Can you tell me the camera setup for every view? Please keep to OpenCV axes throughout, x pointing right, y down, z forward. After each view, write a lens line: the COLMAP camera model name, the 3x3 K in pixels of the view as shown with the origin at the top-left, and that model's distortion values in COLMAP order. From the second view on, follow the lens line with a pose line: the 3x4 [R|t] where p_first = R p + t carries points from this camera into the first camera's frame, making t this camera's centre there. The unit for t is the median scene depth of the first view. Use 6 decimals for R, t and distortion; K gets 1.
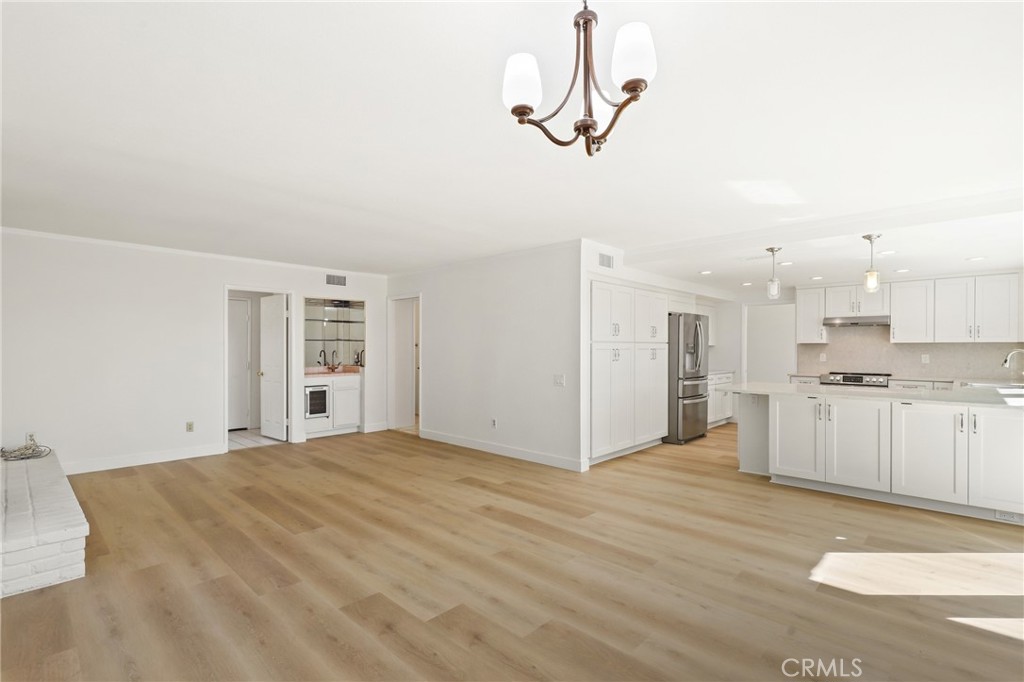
lens RADIAL K [[476.8, 0, 513.4], [0, 476.8, 350.9], [0, 0, 1]] dist [-0.001127, -0.000197]
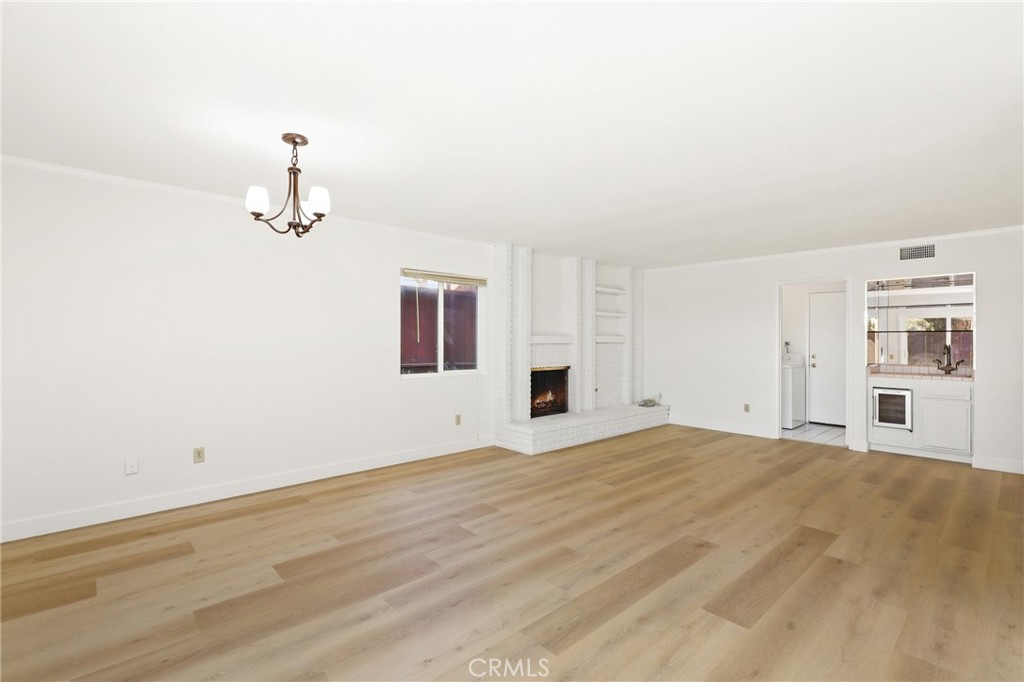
lens RADIAL K [[467.8, 0, 518.5], [0, 467.8, 341.4], [0, 0, 1]] dist [-0.000486, 0.000986]
pose [[-0.058540, 0.002186, -0.998283, 0.541458], [-0.009736, 0.999949, 0.002760, -0.002269], [0.998238, 0.009881, -0.058515, 0.549076]]
